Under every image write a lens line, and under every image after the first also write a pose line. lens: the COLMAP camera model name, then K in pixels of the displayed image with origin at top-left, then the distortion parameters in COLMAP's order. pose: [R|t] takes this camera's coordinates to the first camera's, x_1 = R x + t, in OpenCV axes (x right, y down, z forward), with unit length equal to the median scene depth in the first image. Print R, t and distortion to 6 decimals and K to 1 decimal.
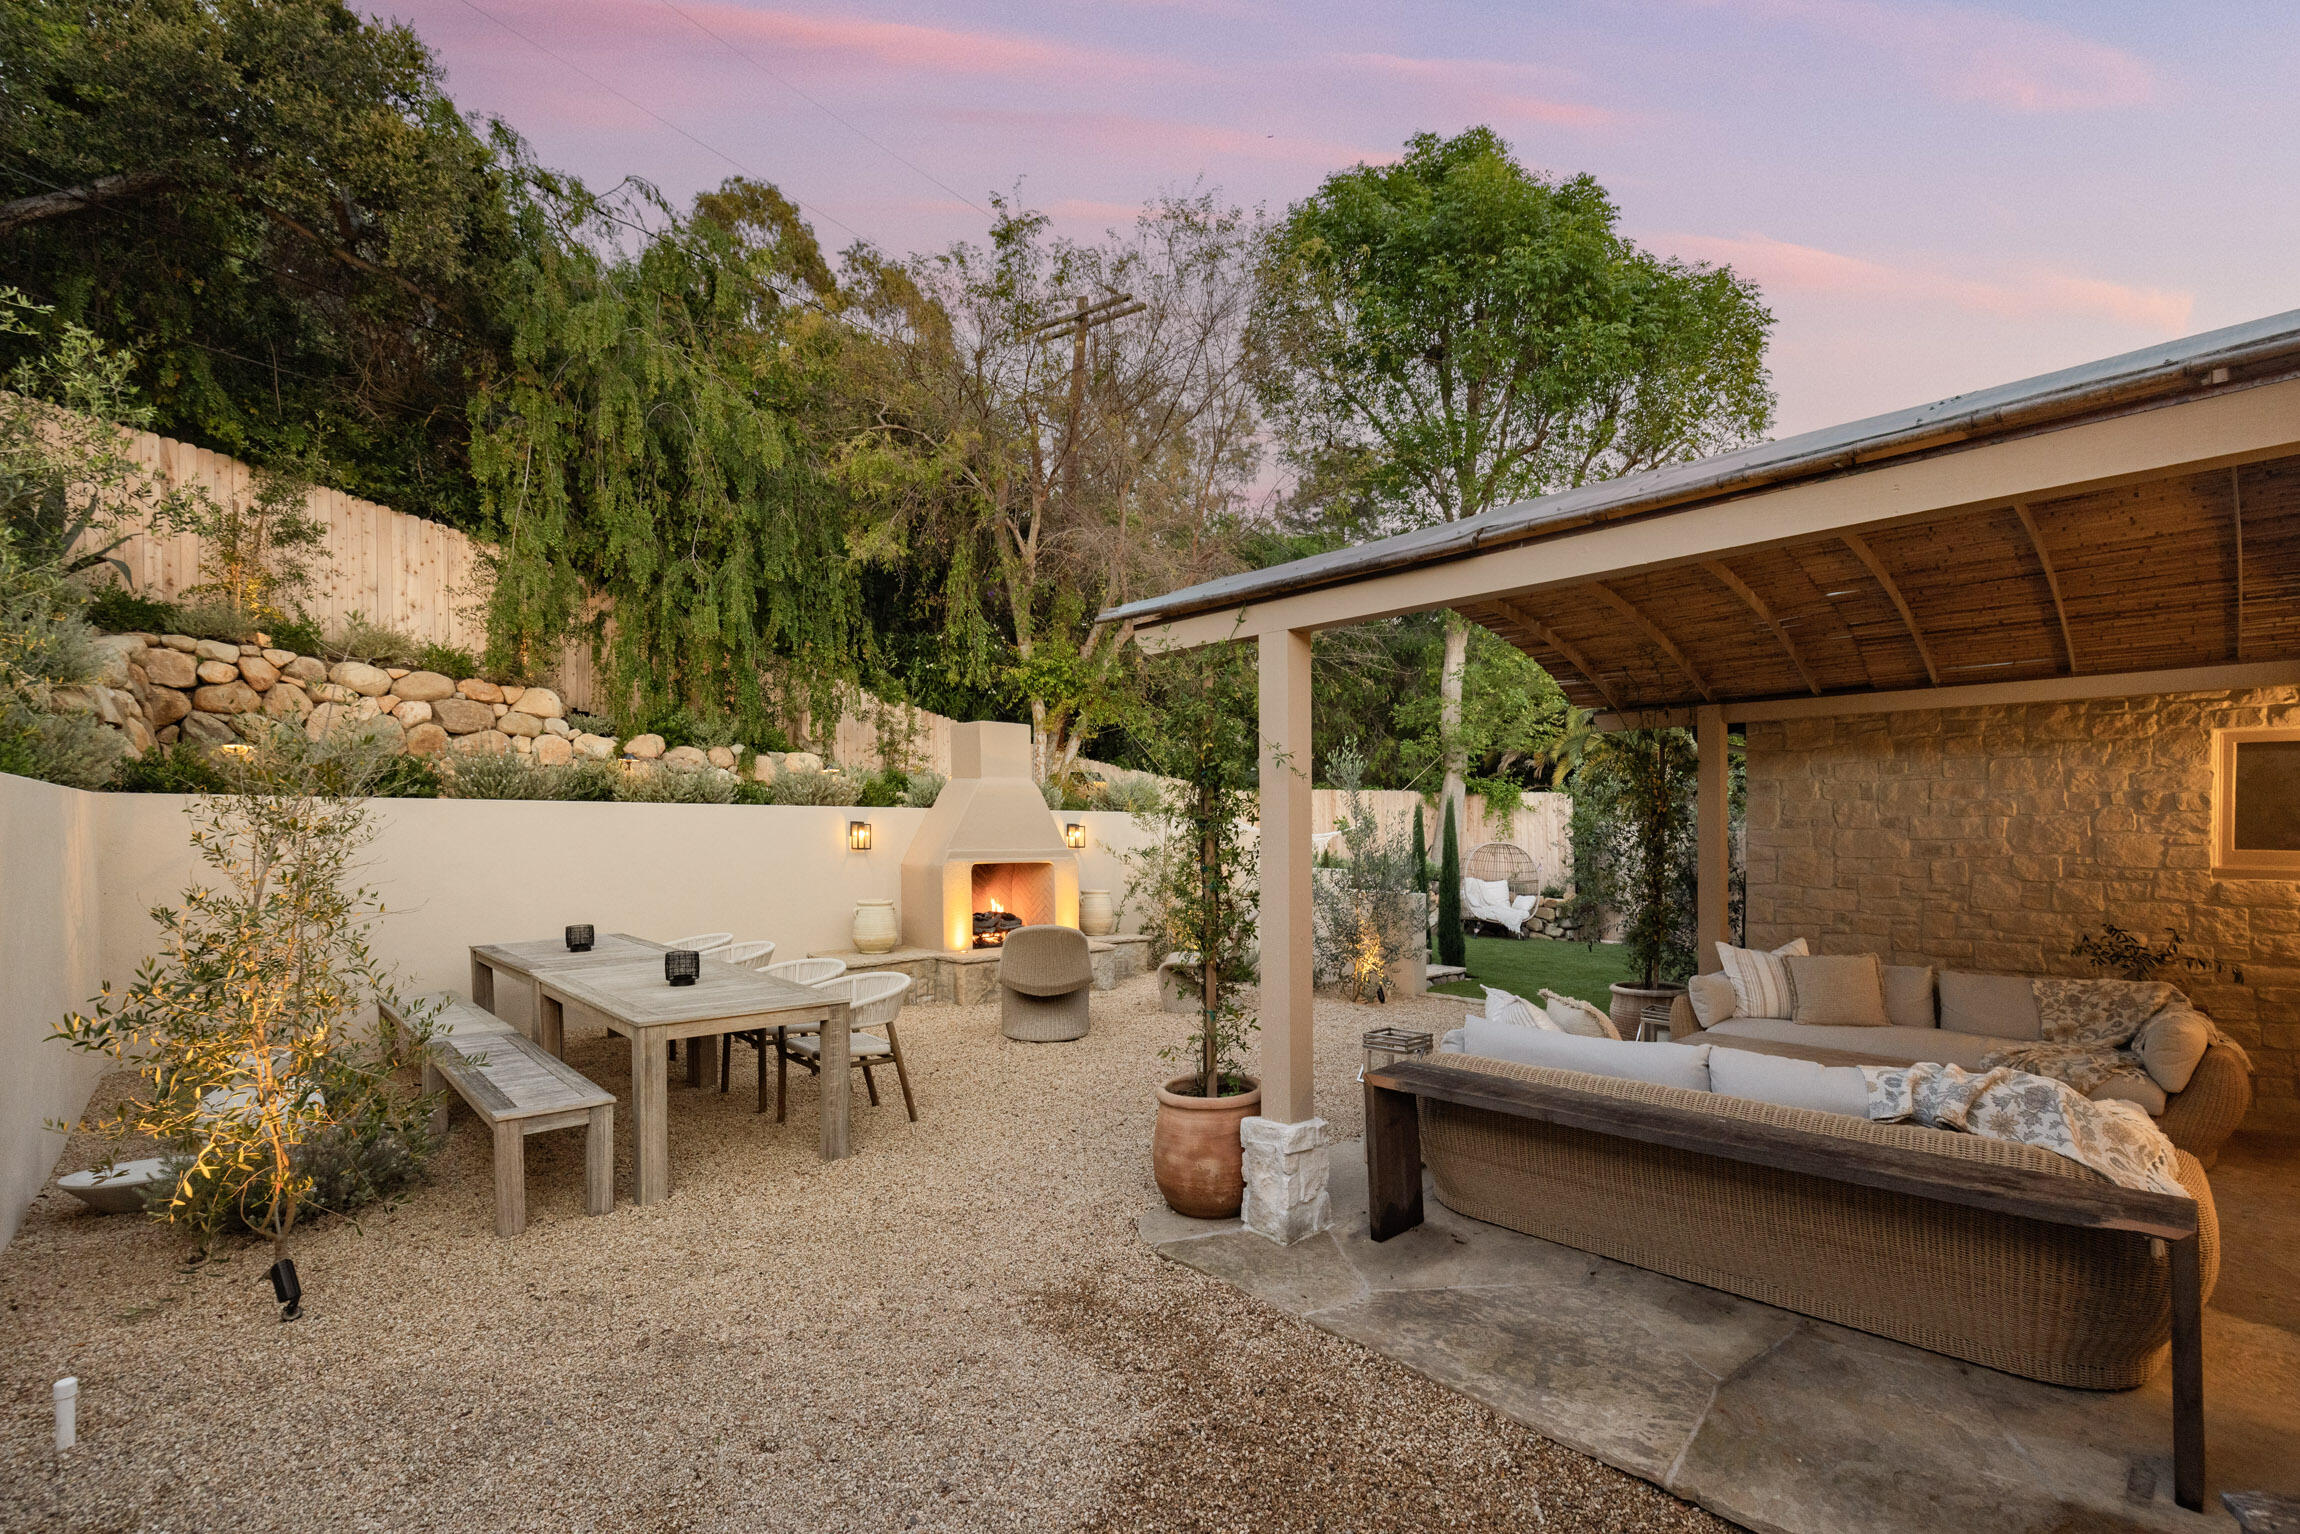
lens RADIAL K [[1000.1, 0, 1159.2], [0, 1000.1, 869.3], [0, 0, 1]] dist [-0.000664, -0.000235]
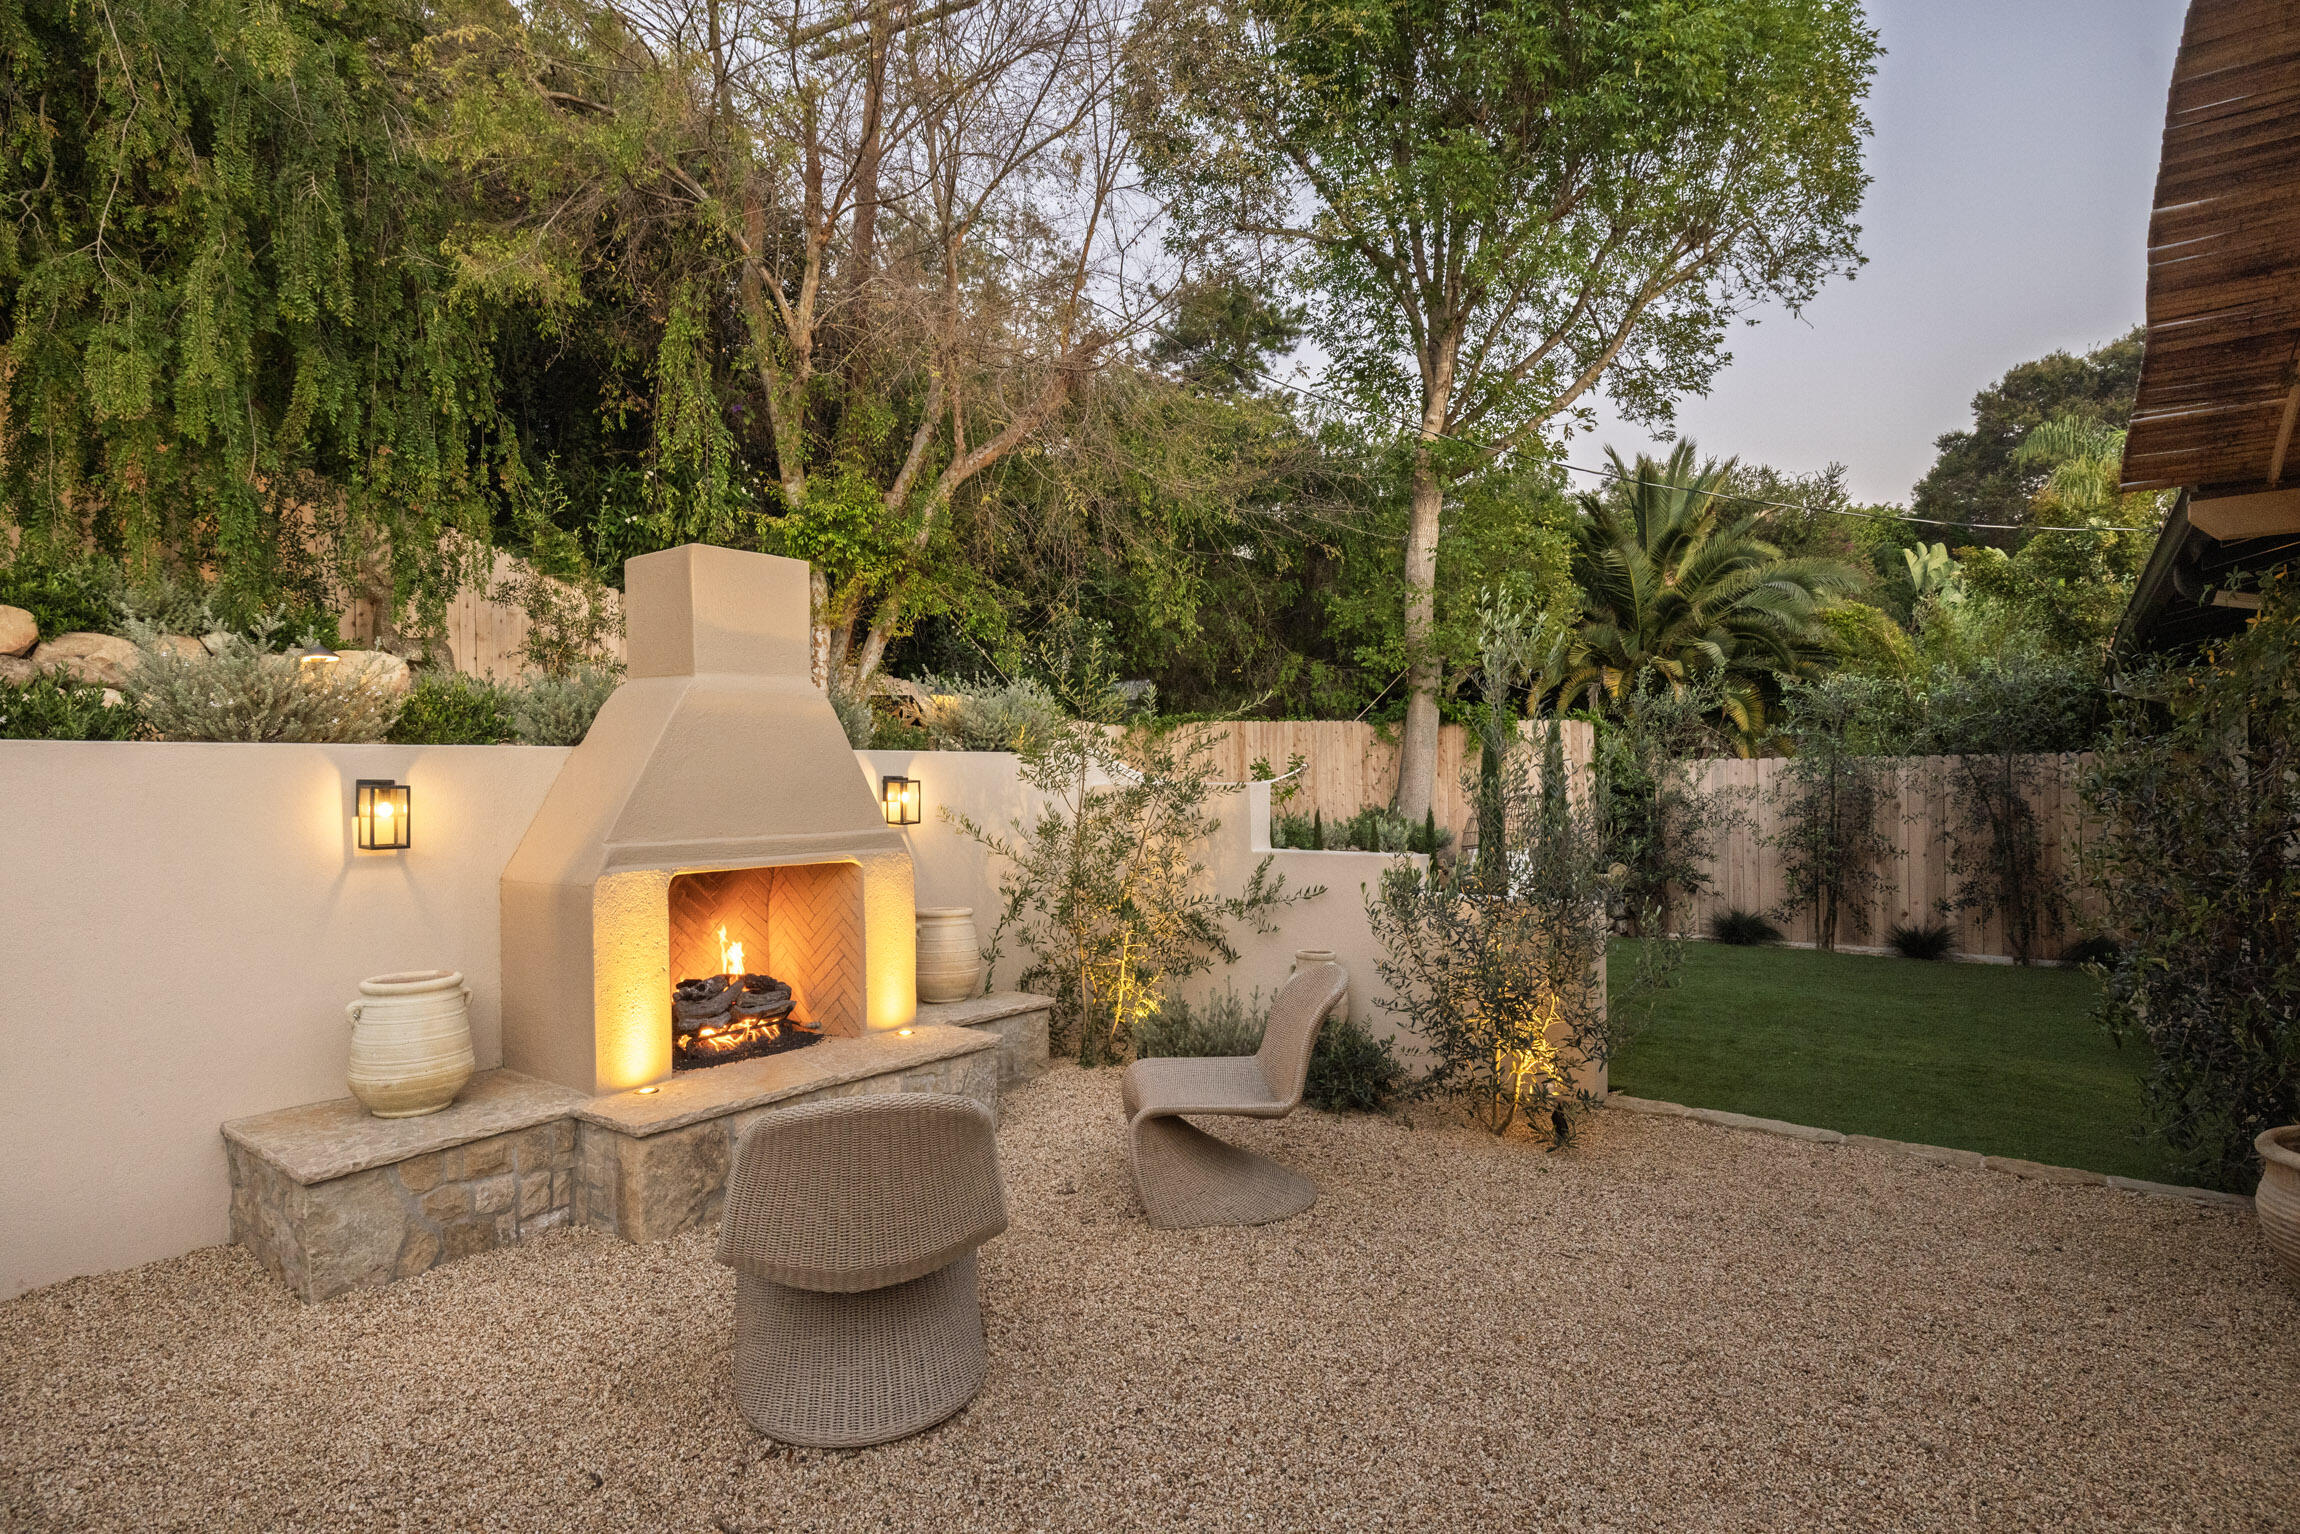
lens RADIAL K [[1130.5, 0, 1111.0], [0, 1130.5, 758.7], [0, 0, 1]] dist [-0.002697, -0.000223]
pose [[0.990064, -0.013489, 0.139969, -0.058391], [0.021300, 0.998289, -0.054458, -0.021194], [-0.138995, 0.056898, 0.988657, 0.425662]]
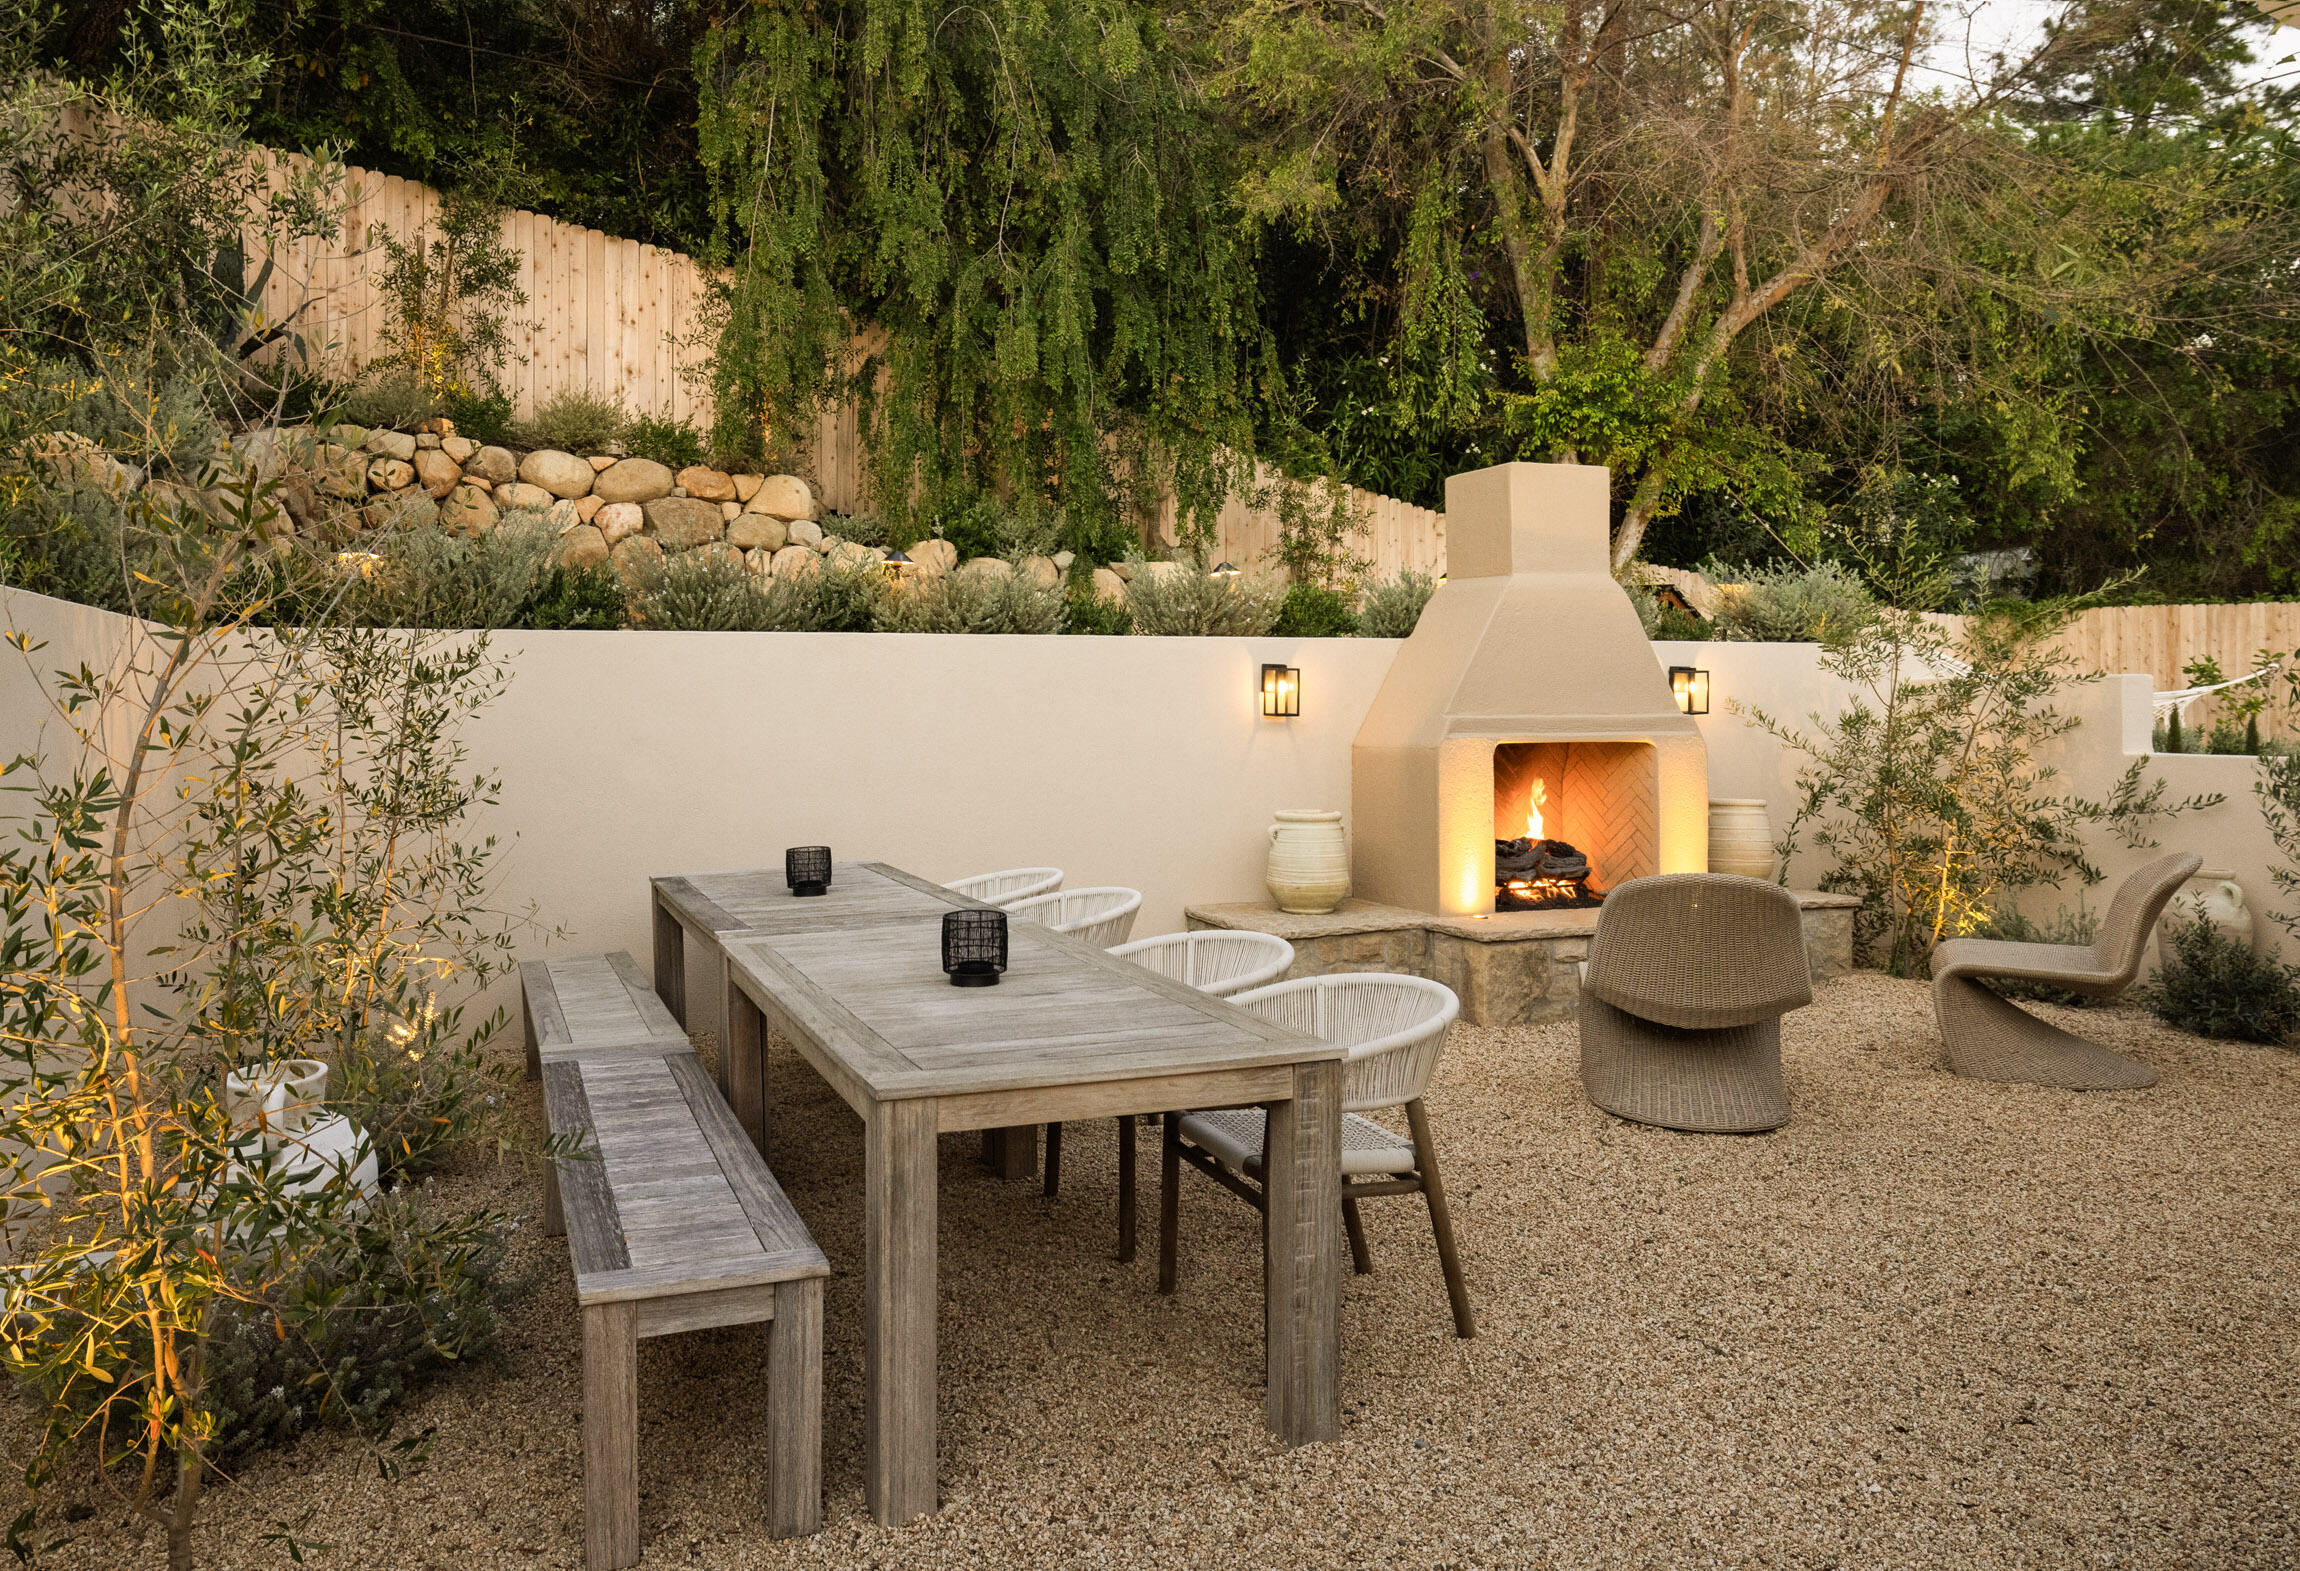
lens RADIAL K [[1530.7, 0, 1045.2], [0, 1530.7, 714.6], [0, 0, 1]] dist [0.005265, -0.000177]
pose [[0.919391, -0.007130, -0.393280, -0.077714], [-0.006240, 0.999446, -0.032707, 0.005863], [0.393295, 0.032524, 0.918837, 0.166800]]
